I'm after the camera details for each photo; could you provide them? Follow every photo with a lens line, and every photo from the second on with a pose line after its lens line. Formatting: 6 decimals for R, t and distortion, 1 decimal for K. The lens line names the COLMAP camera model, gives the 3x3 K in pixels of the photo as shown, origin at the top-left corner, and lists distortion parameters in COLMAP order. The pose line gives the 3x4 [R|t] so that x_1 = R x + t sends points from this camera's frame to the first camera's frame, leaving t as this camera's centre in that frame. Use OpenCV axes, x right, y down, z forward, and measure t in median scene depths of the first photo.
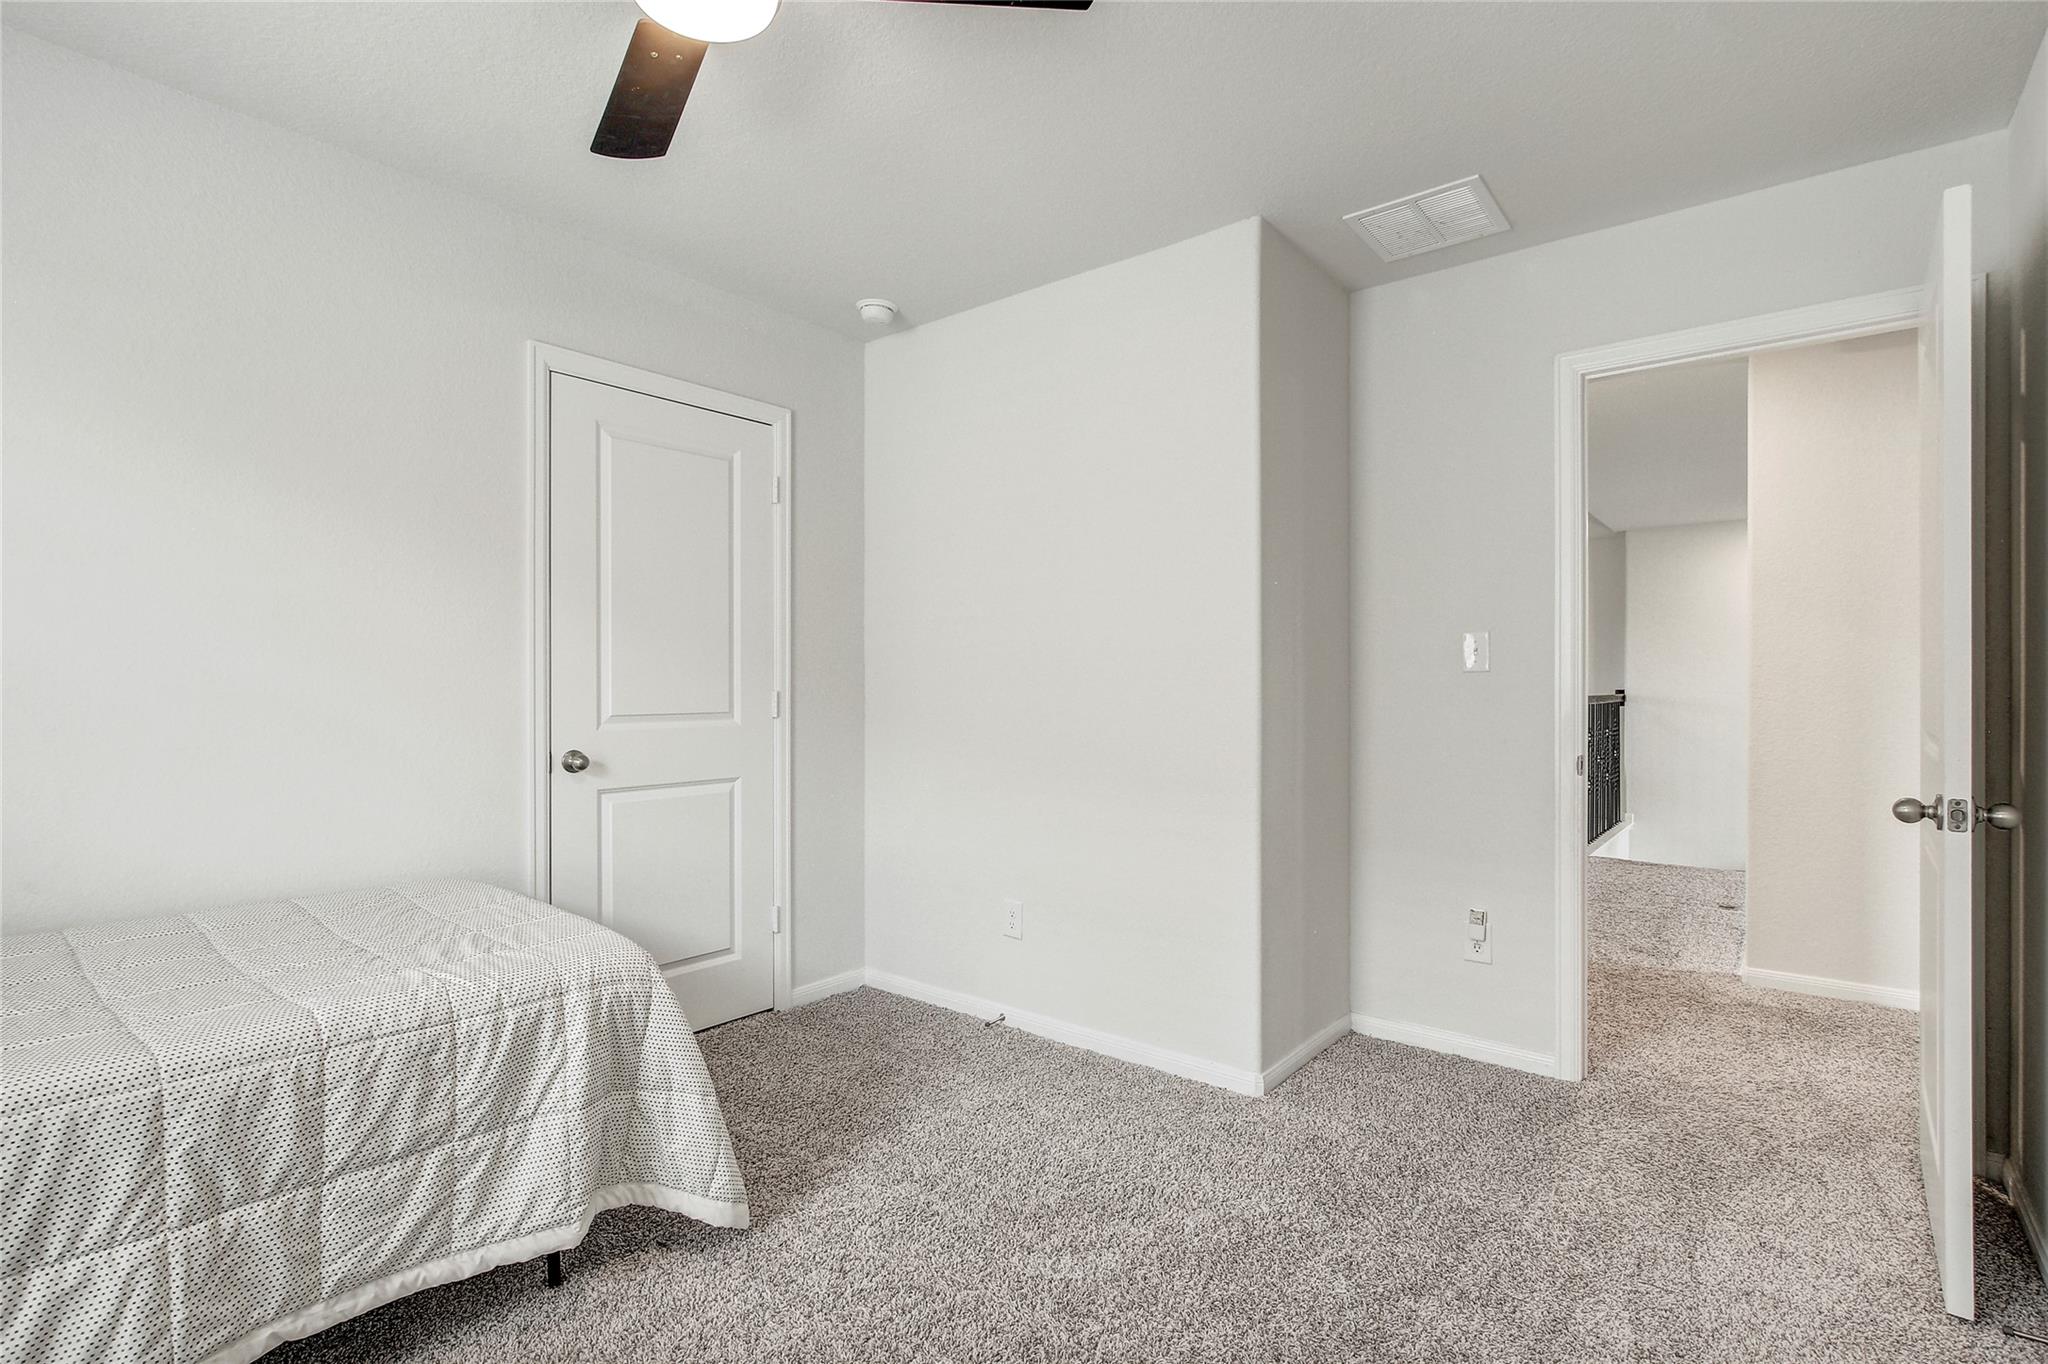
lens RADIAL K [[946.2, 0, 1020.0], [0, 946.2, 677.4], [0, 0, 1]] dist [-0.004636, -0.001210]
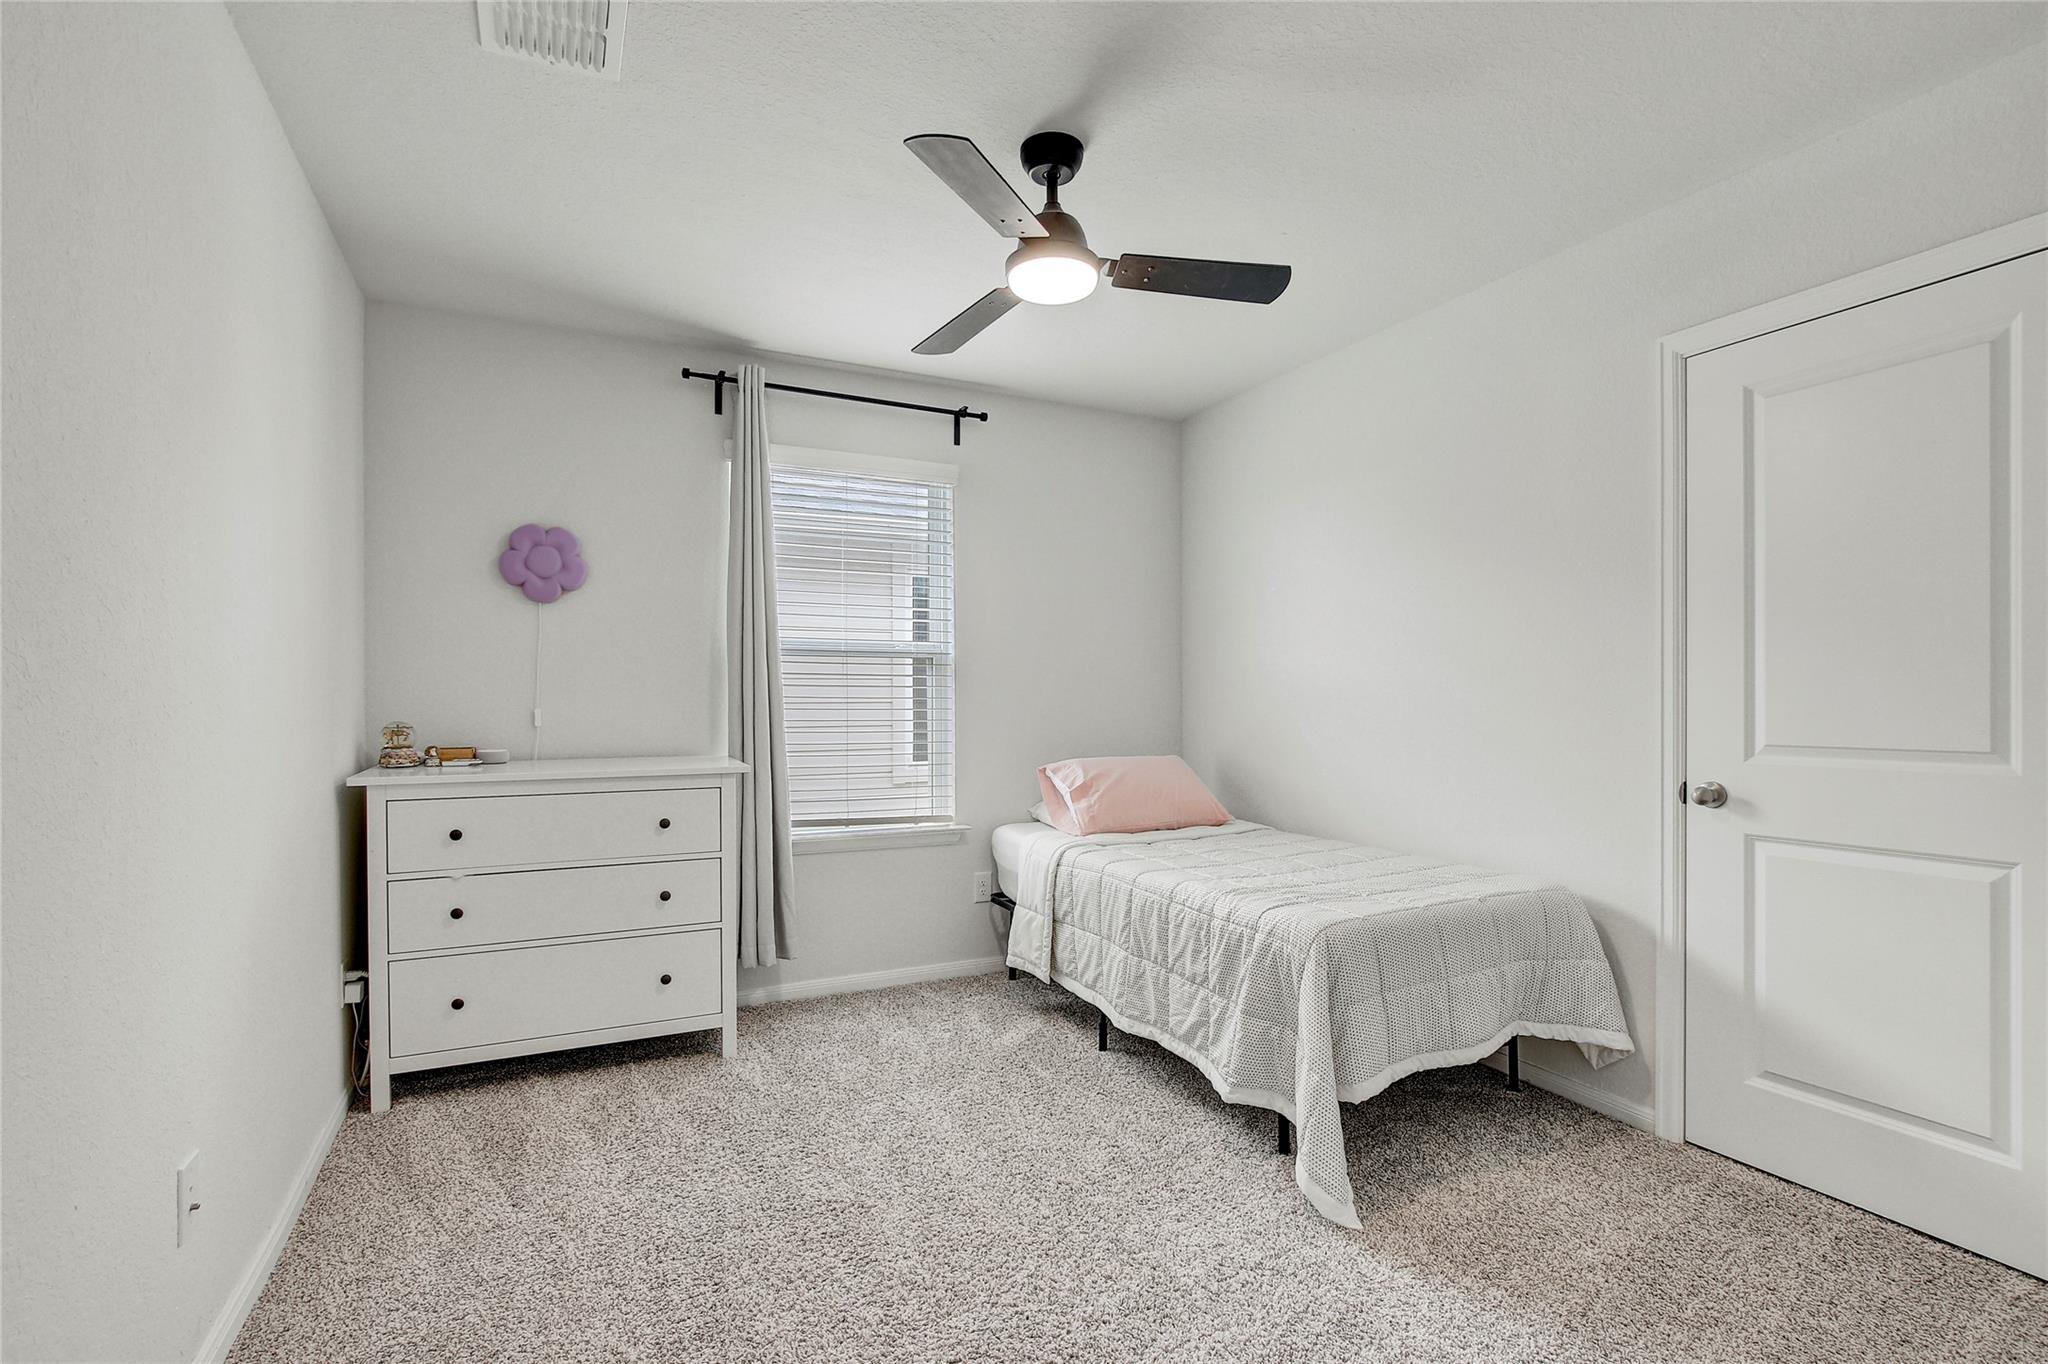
lens RADIAL K [[946.2, 0, 1007.6], [0, 946.2, 699.8], [0, 0, 1]] dist [-0.004636, -0.001210]
pose [[-0.407755, -0.003491, -0.913085, 1.042679], [0.007686, 0.999944, -0.007255, 0.005107], [0.913059, -0.009976, -0.407705, 1.382049]]
